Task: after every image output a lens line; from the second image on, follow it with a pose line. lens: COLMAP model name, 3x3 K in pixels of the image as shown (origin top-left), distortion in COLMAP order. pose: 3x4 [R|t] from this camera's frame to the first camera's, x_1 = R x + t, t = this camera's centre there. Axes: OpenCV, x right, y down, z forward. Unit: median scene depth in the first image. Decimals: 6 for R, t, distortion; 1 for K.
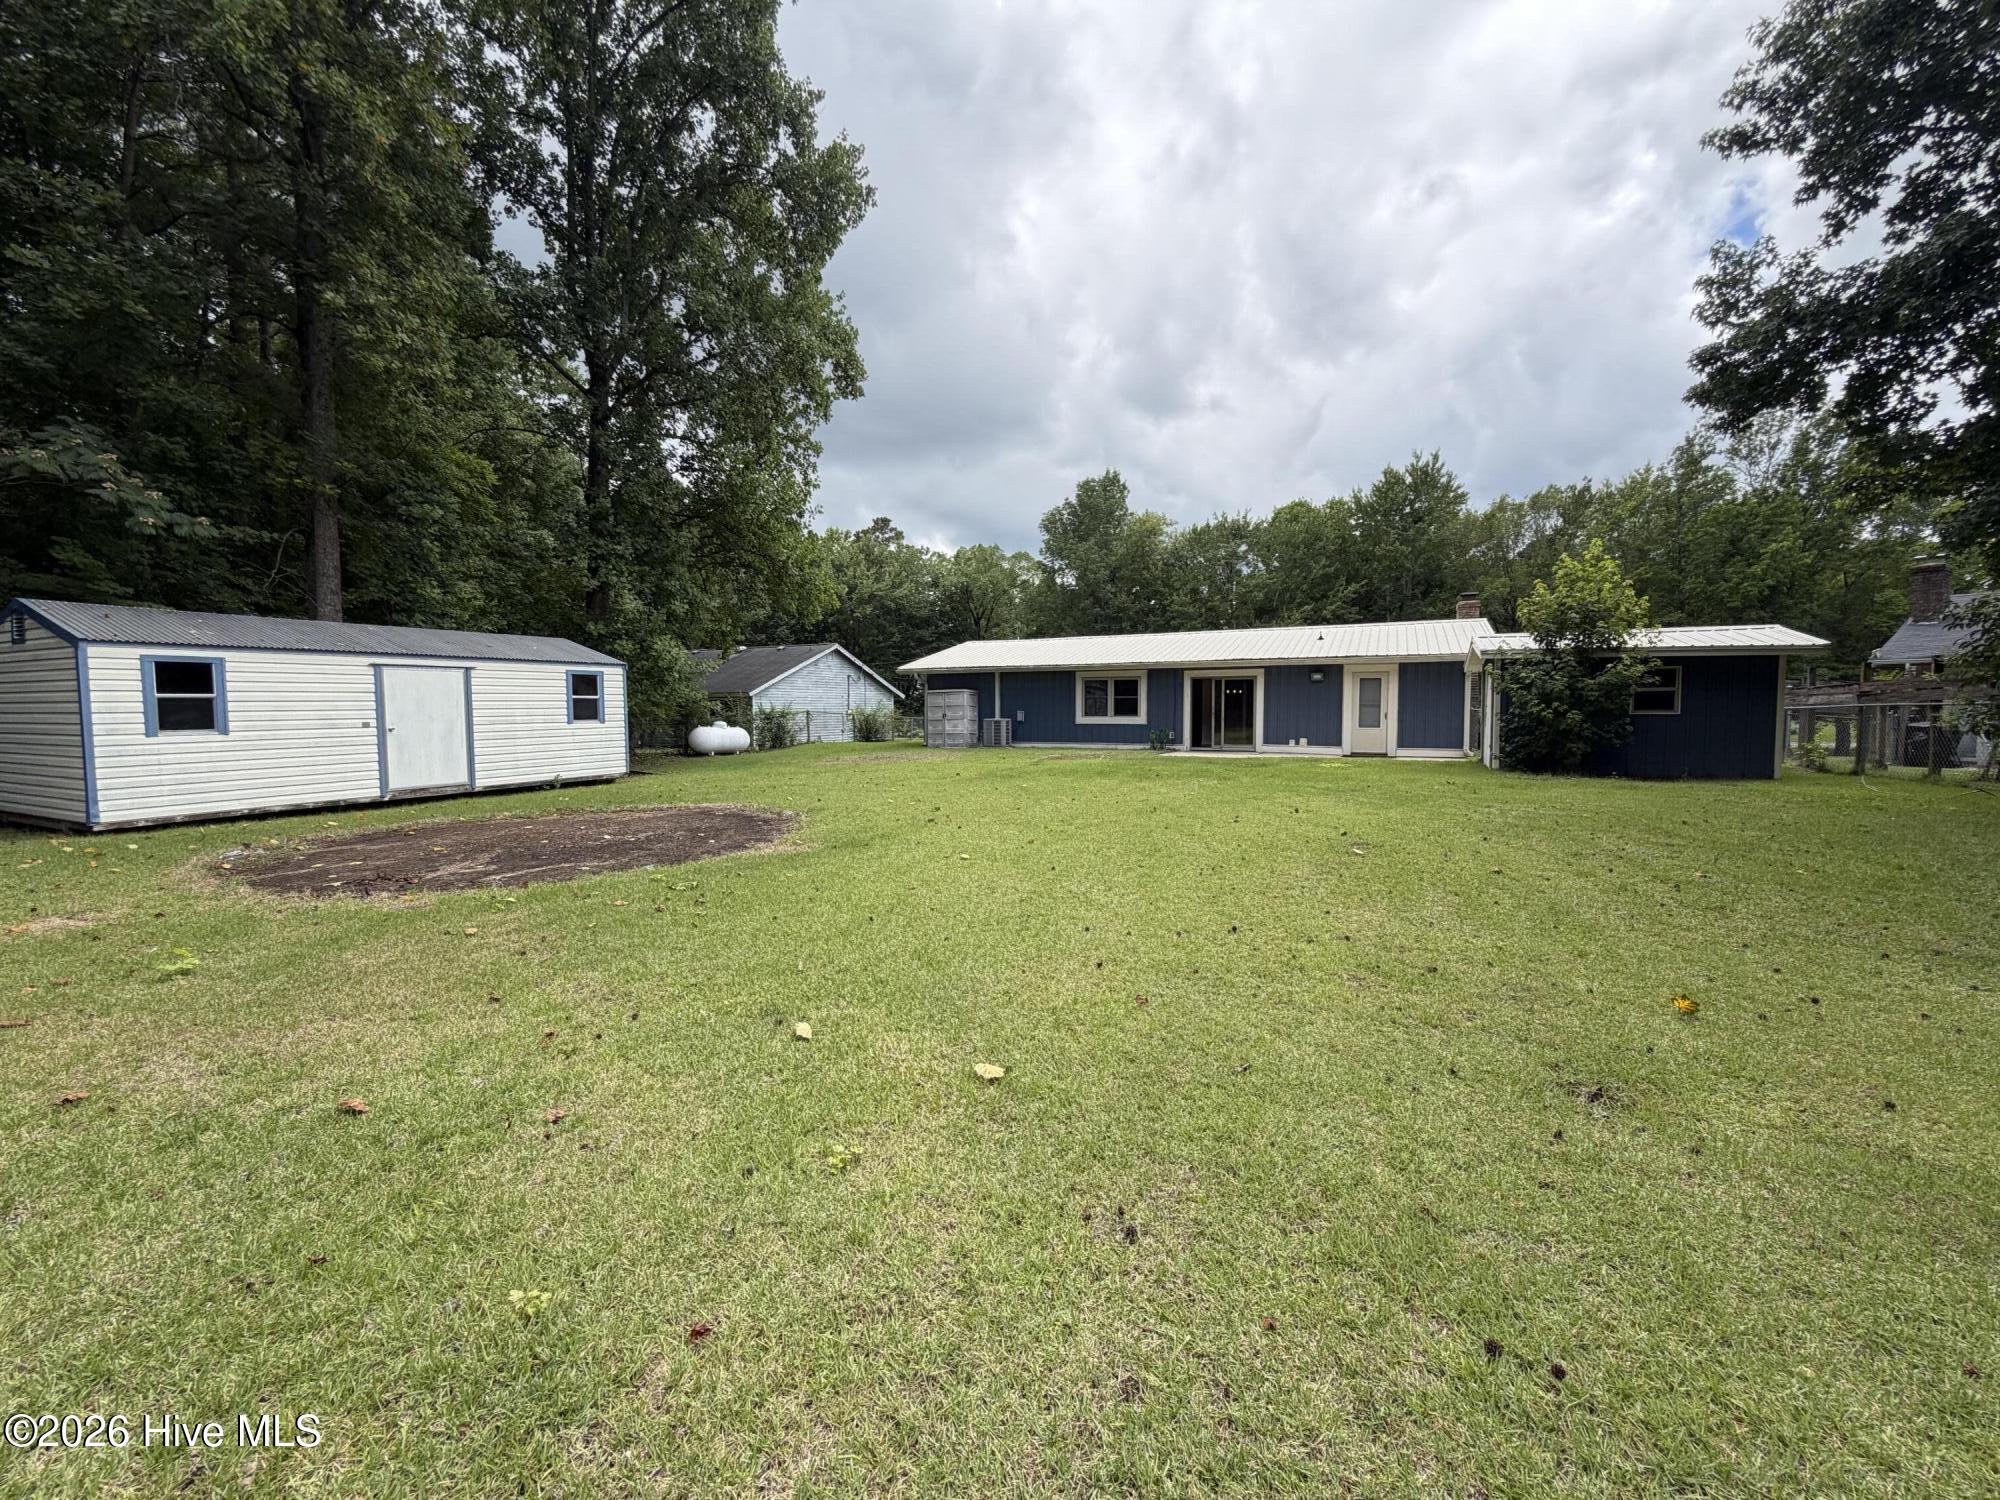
lens RADIAL K [[798.2, 0, 999.1], [0, 798.2, 751.4], [0, 0, 1]] dist [-0.002488, 0.000438]
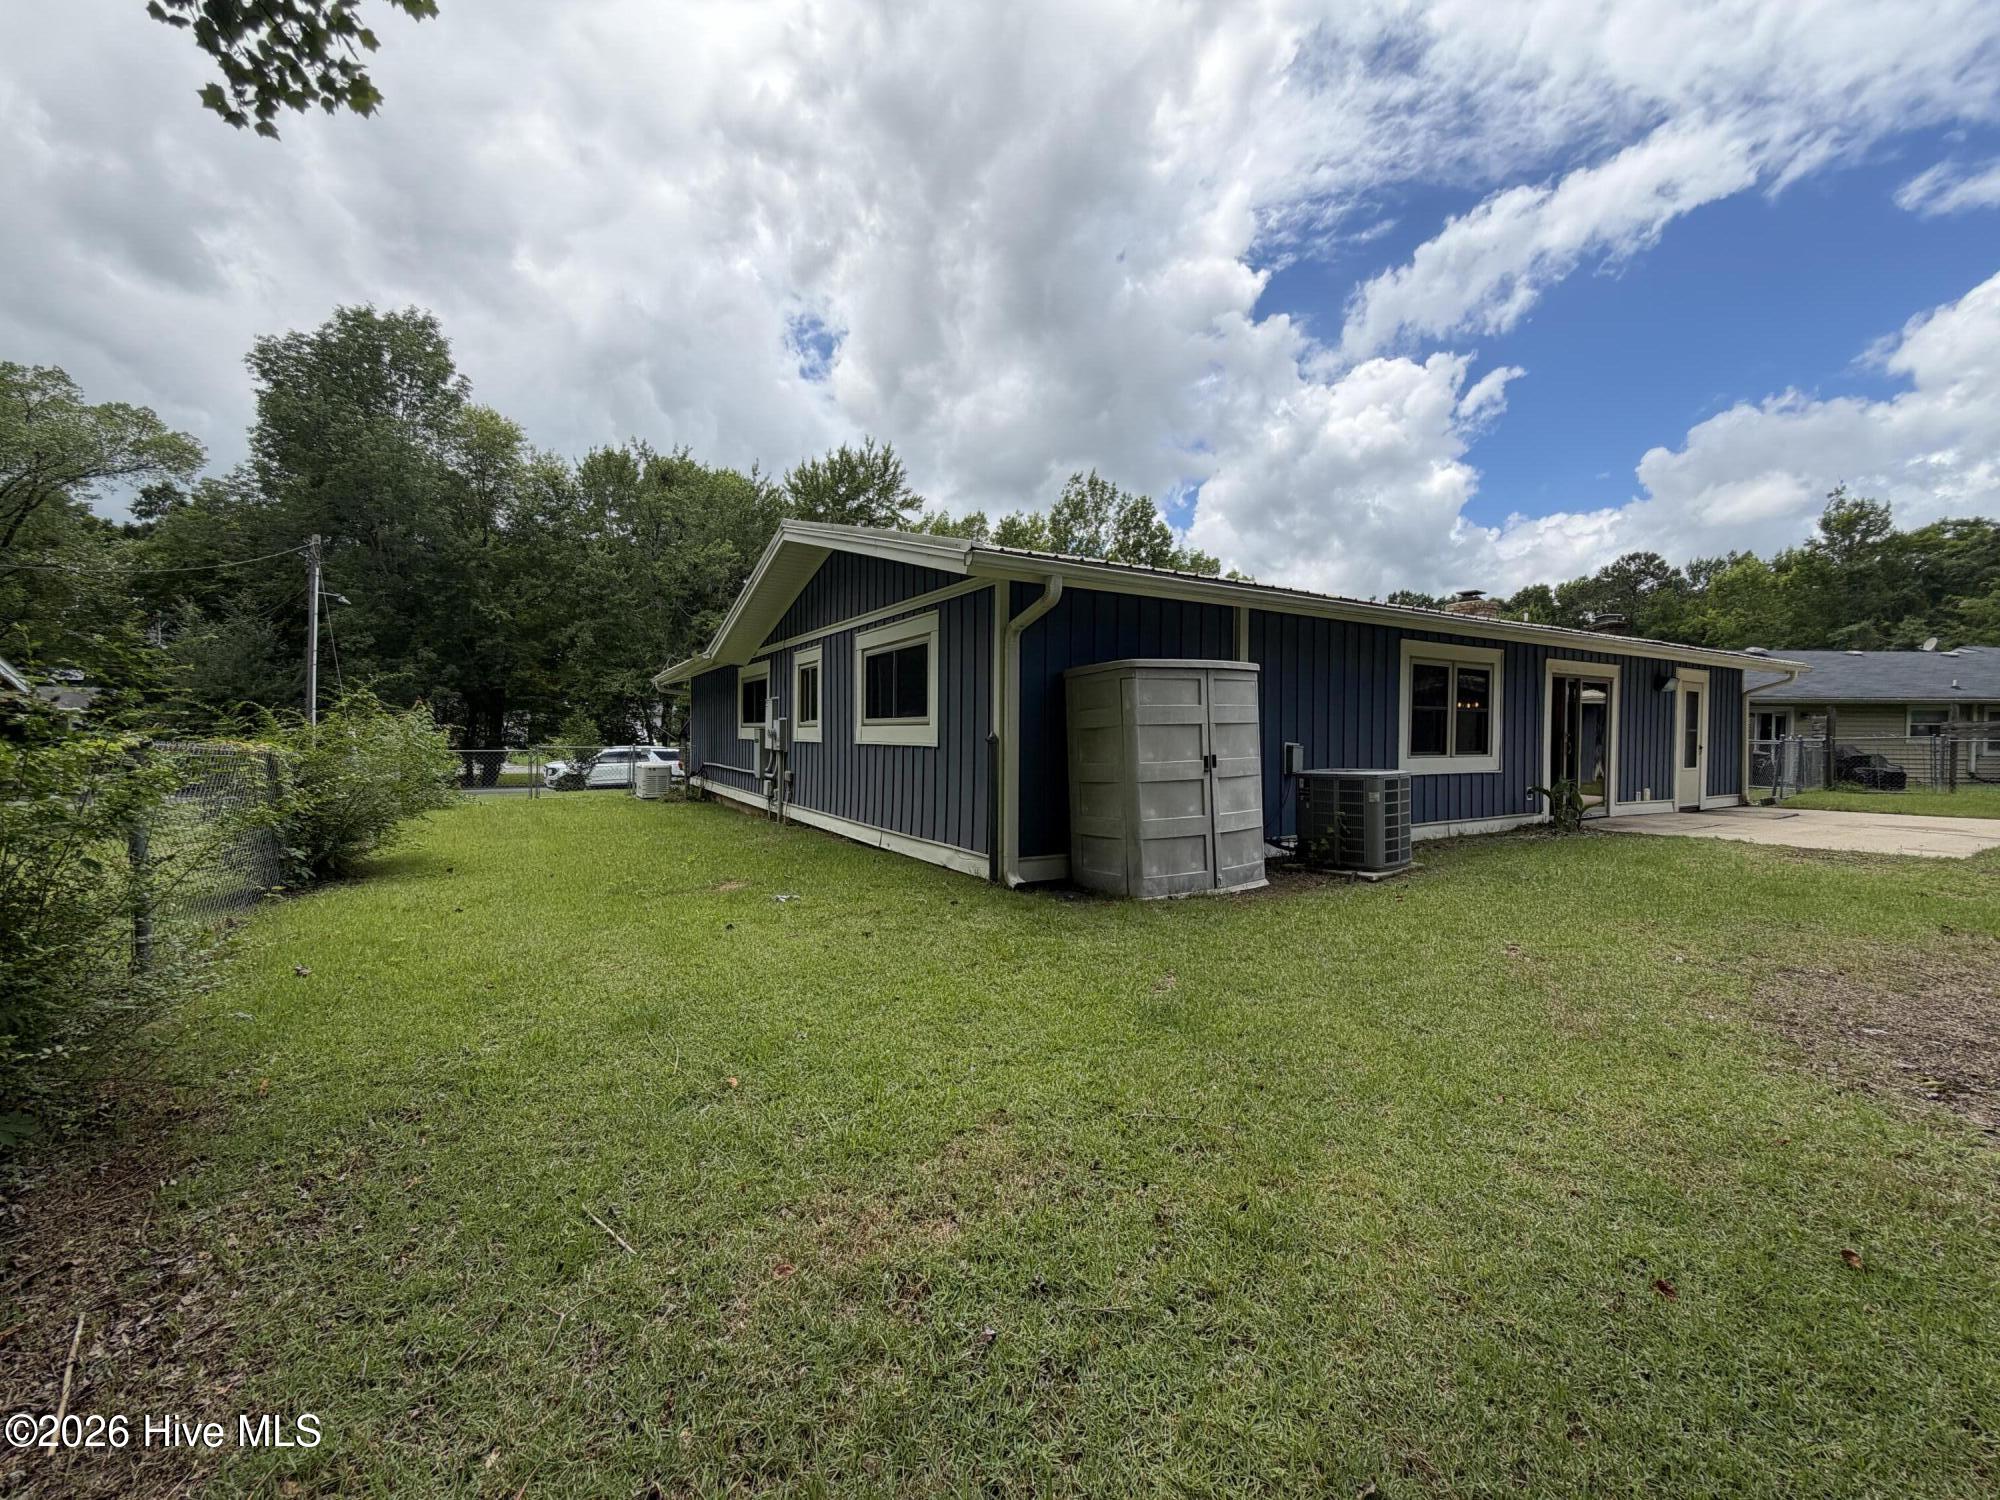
lens RADIAL K [[798.2, 0, 1001.6], [0, 798.2, 738.7], [0, 0, 1]] dist [-0.002488, 0.000438]
pose [[0.525907, 0.000784, 0.850542, -0.341749], [0.034659, 0.999149, -0.022351, -0.051135], [-0.849835, 0.041233, 0.525433, 0.964095]]
